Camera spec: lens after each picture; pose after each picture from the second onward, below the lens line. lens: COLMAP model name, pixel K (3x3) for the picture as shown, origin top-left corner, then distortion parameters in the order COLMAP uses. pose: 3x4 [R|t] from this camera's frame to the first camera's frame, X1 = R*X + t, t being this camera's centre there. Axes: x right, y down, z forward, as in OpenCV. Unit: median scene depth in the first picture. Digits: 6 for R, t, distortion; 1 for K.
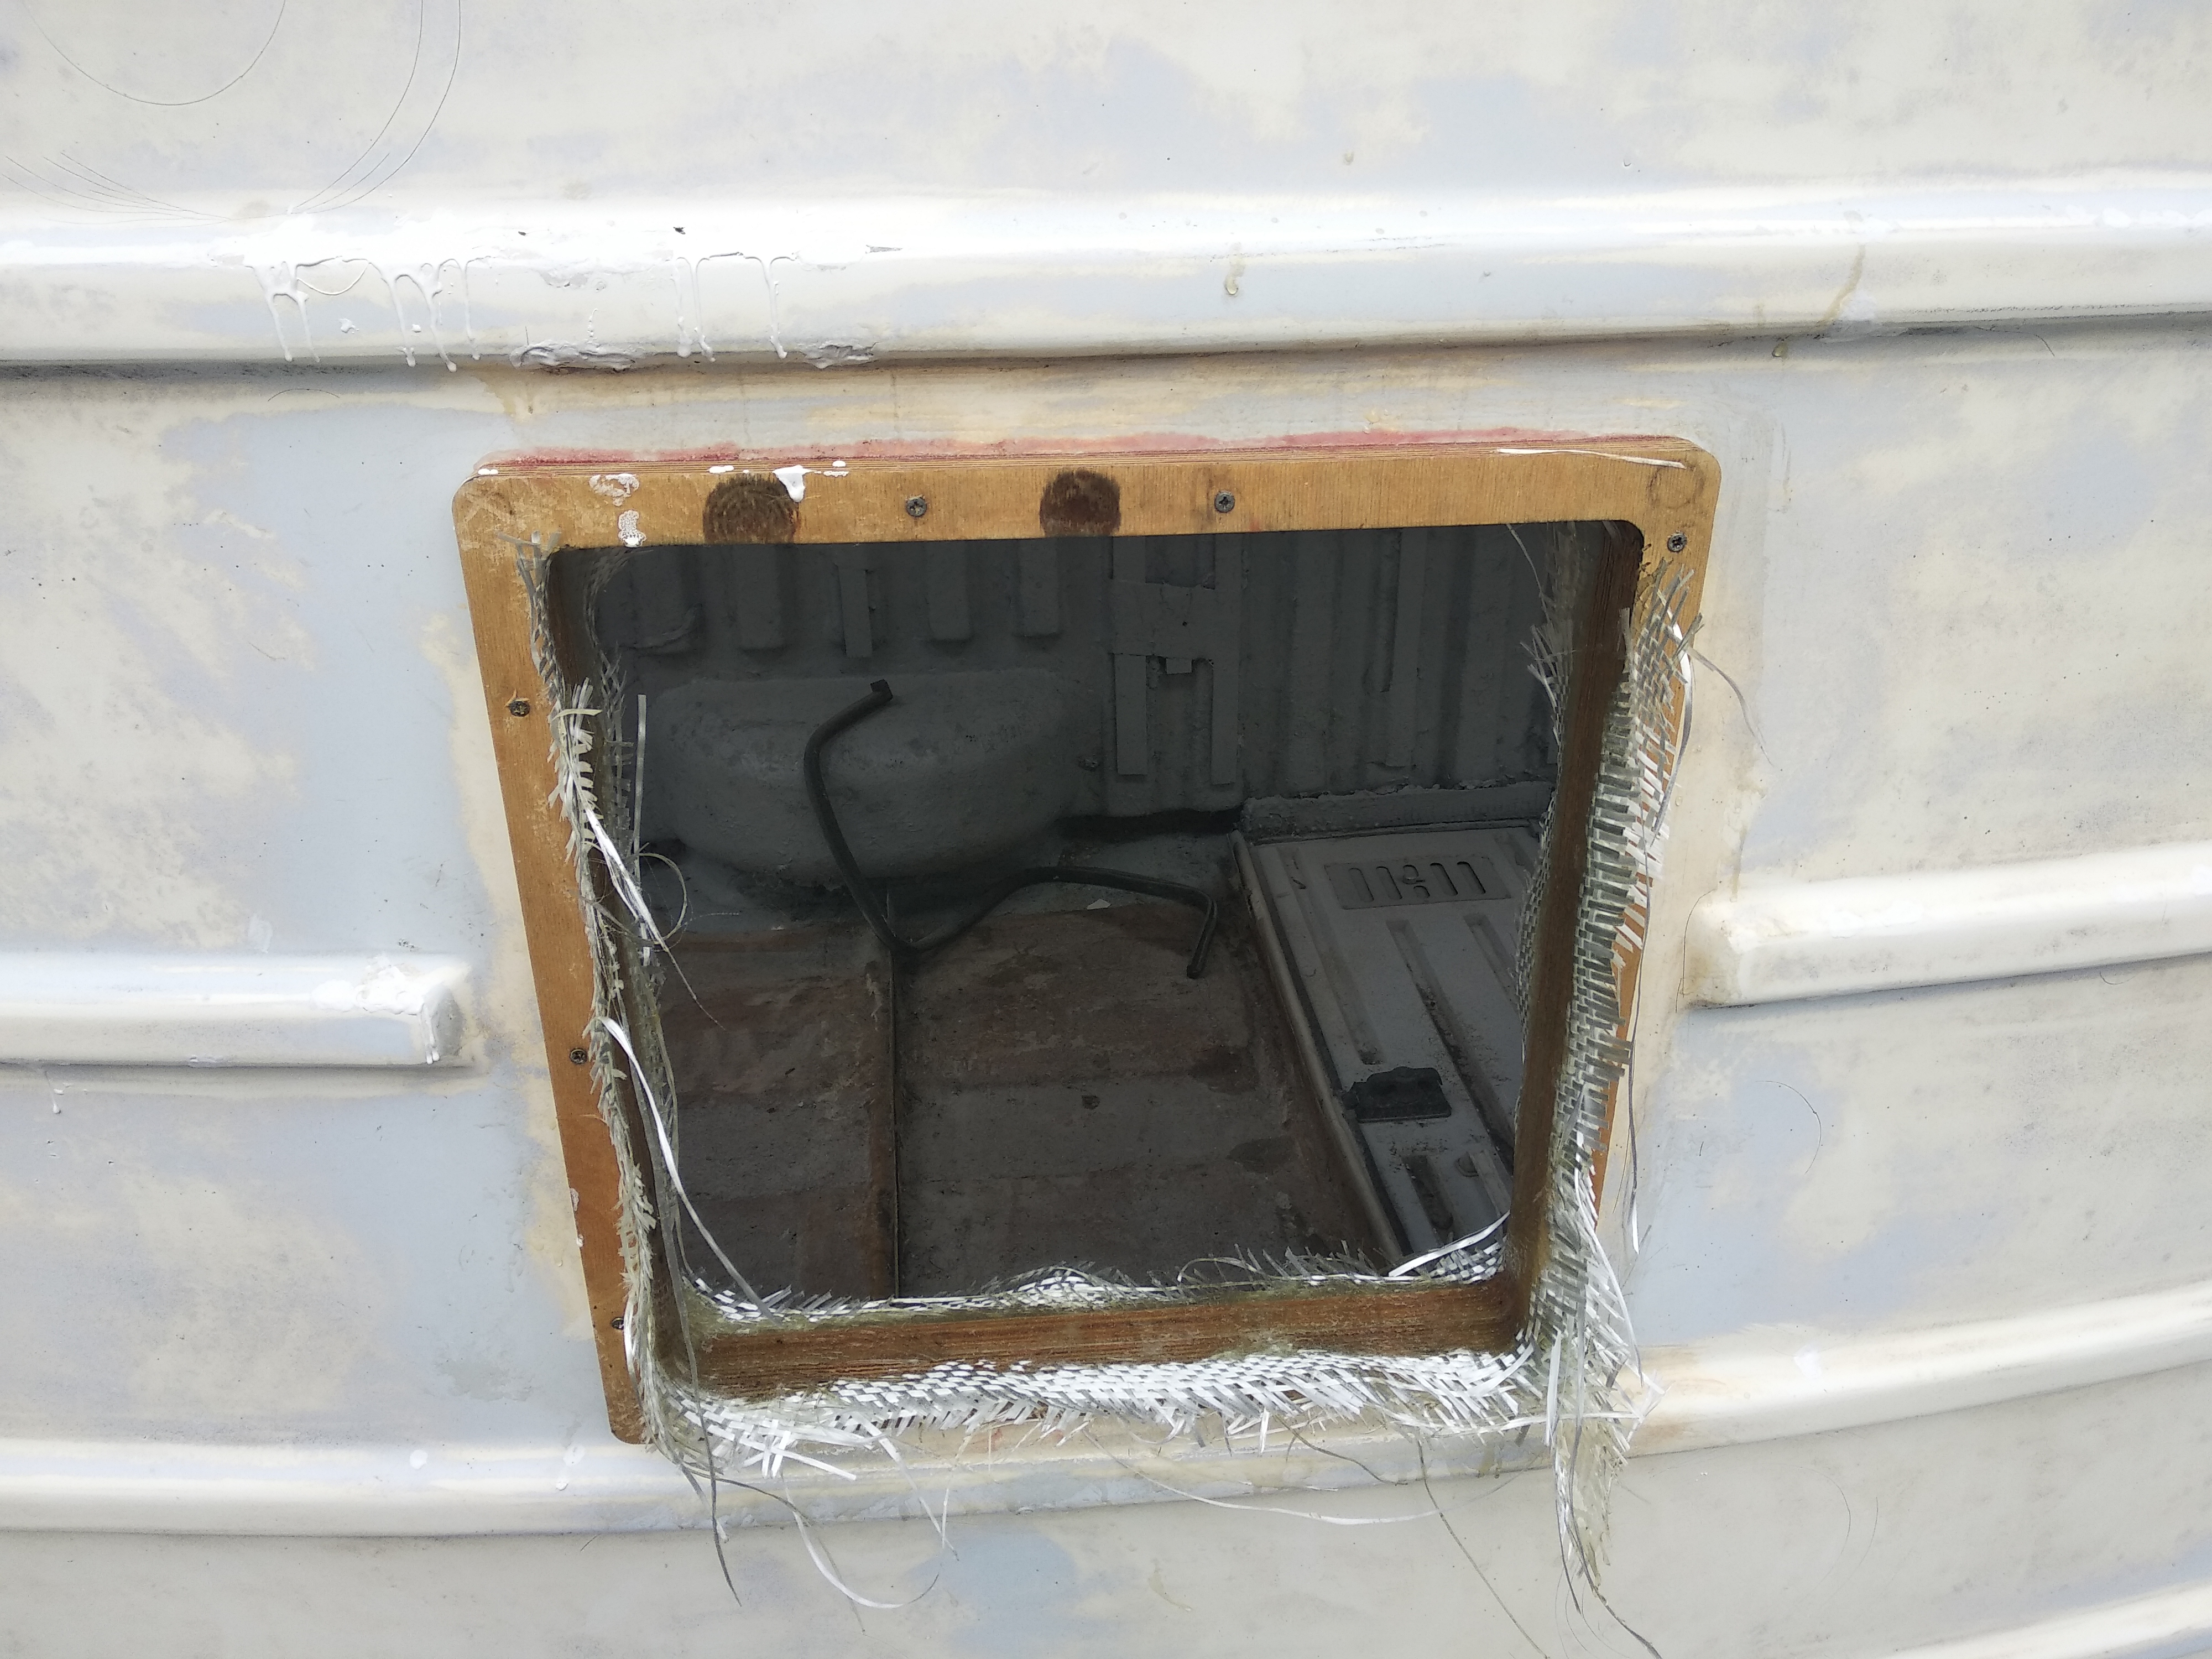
lens RADIAL K [[1690.3, 0, 1107.4], [0, 1690.3, 819.5], [0, 0, 1]] dist [0.003667, -0.061687]
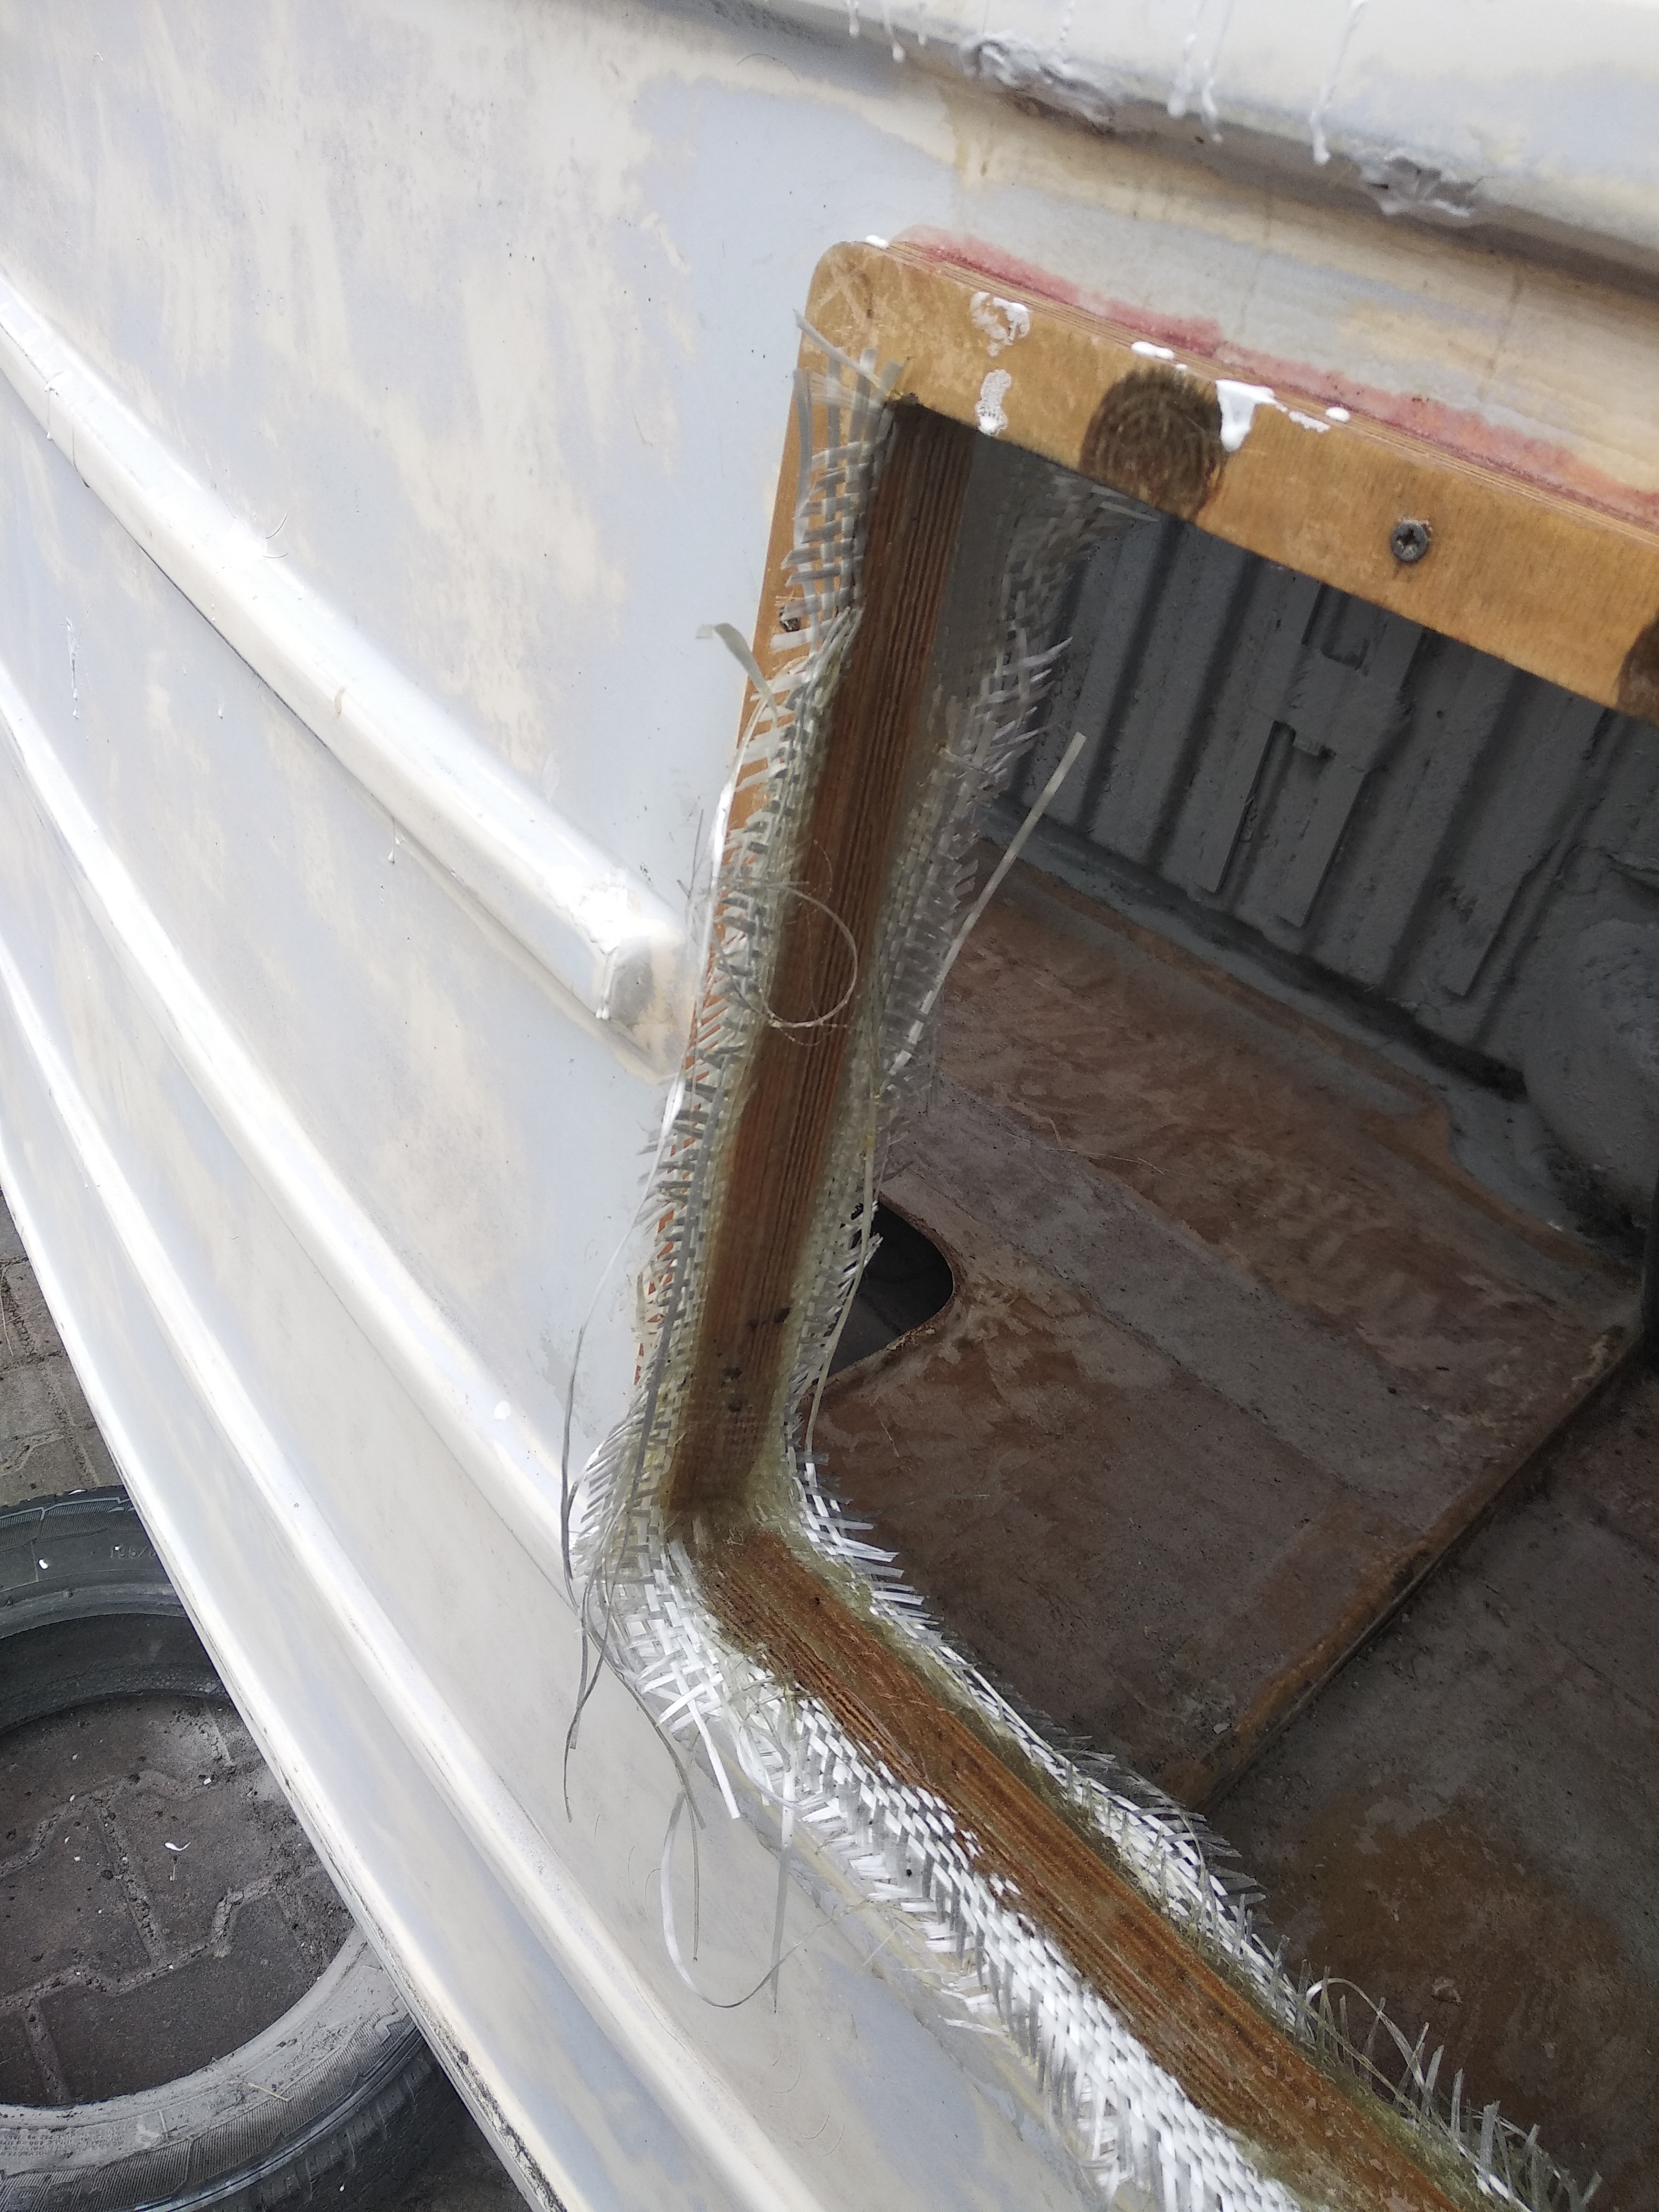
lens RADIAL K [[1711.3, 0, 829.5], [0, 1711.3, 1106.0], [0, 0, 1]] dist [0.030122, -0.059912]
pose [[0.615974, 0.543663, -0.570094, 0.160965], [-0.499706, 0.829108, 0.250746, -0.085406], [0.608991, 0.130426, 0.782381, 0.502094]]
